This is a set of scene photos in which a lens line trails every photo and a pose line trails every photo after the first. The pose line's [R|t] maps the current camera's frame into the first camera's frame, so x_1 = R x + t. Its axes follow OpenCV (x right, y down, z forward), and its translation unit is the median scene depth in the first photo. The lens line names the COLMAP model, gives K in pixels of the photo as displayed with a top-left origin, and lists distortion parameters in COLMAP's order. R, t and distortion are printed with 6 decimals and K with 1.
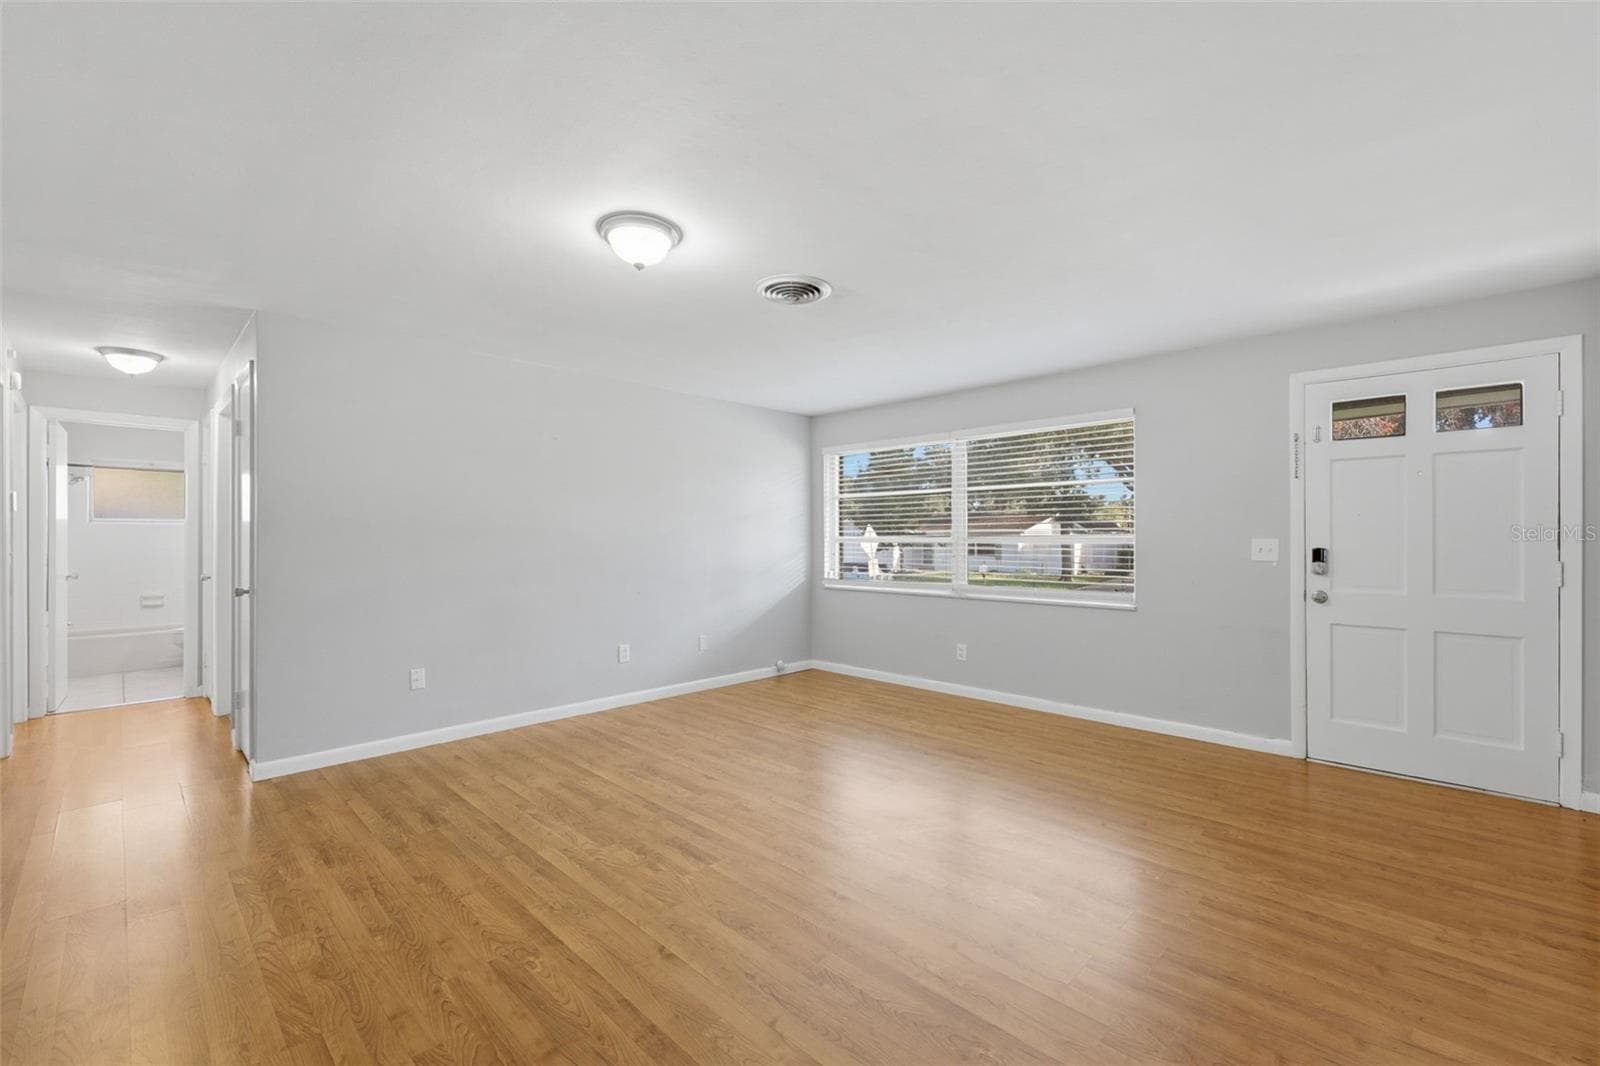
lens RADIAL K [[644.4, 0, 800.0], [0, 644.4, 533.0], [0, 0, 1]] dist [0.002929, 0.000341]
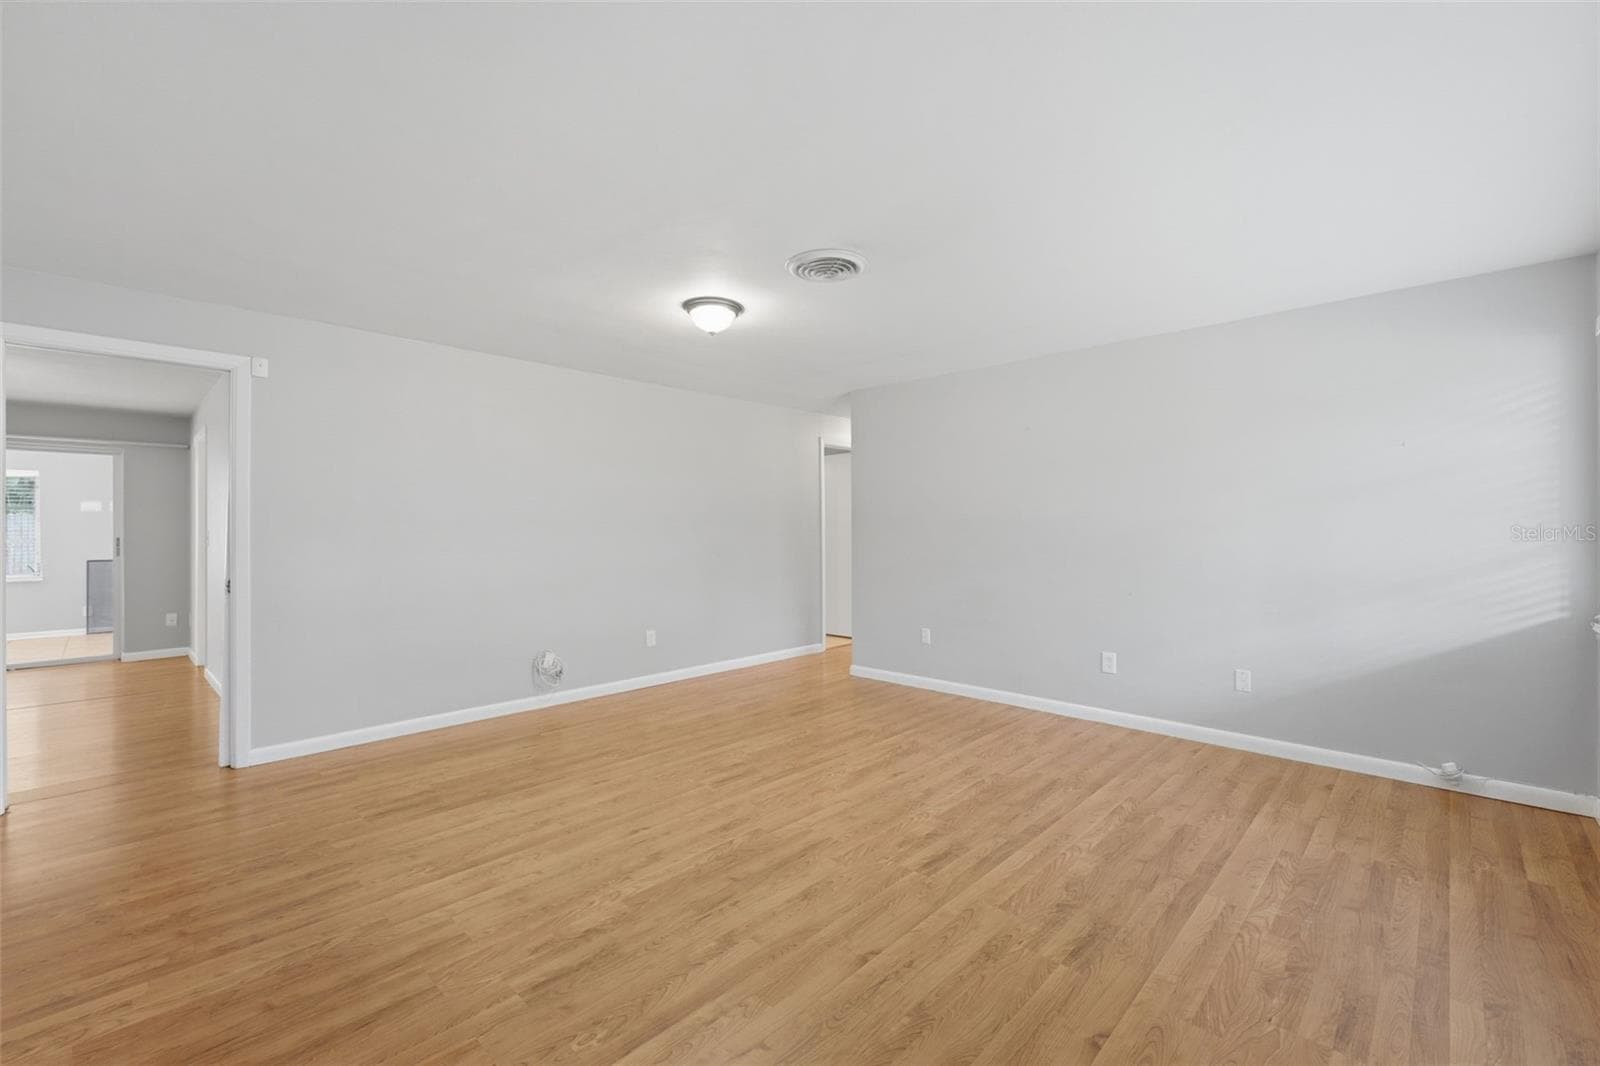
lens RADIAL K [[644.4, 0, 800.0], [0, 644.4, 533.0], [0, 0, 1]] dist [0.002929, 0.000341]
pose [[0.058568, 0.007669, -0.998254, 0.697778], [0.008032, 0.999934, 0.008153, 0.006382], [0.998251, -0.008496, 0.058503, 0.685658]]
